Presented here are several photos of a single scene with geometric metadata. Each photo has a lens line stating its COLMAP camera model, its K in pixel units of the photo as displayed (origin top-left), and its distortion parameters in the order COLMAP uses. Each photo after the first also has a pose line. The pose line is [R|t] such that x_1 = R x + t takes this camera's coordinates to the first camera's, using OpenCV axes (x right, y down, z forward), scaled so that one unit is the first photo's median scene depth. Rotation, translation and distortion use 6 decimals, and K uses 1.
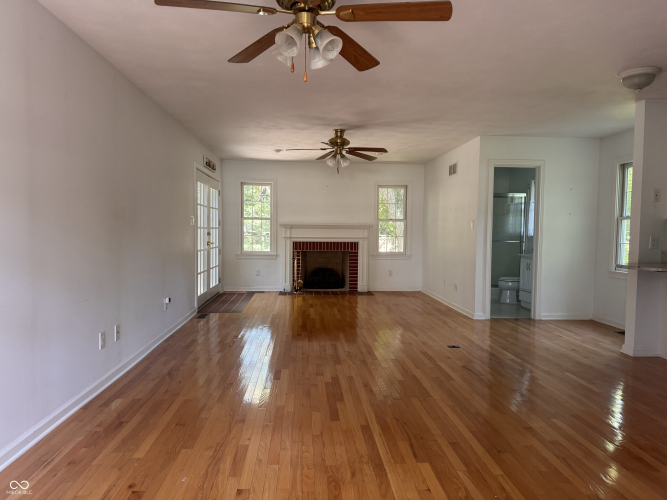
lens RADIAL K [[470.2, 0, 333.6], [0, 470.2, 248.2], [0, 0, 1]] dist [0.051328, -0.054129]
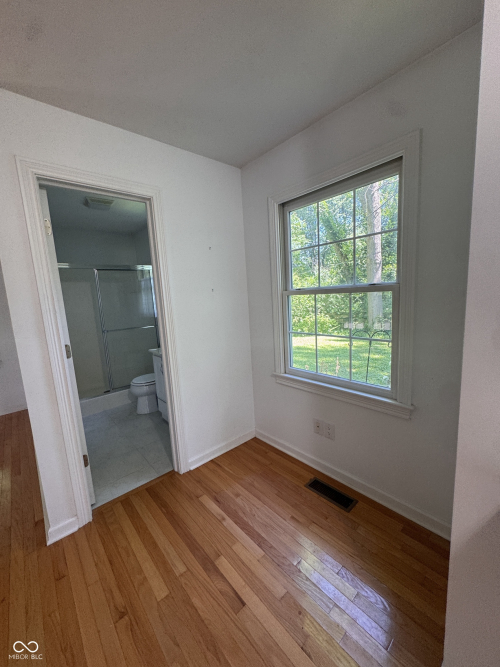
lens RADIAL K [[267.0, 0, 250.8], [0, 267.0, 332.7], [0, 0, 1]] dist [-0.001499, 0.000218]
pose [[0.789459, -0.142752, 0.596973, 0.261612], [0.089190, 0.988936, 0.118533, -0.043373], [-0.607289, -0.040333, 0.793457, 0.563179]]
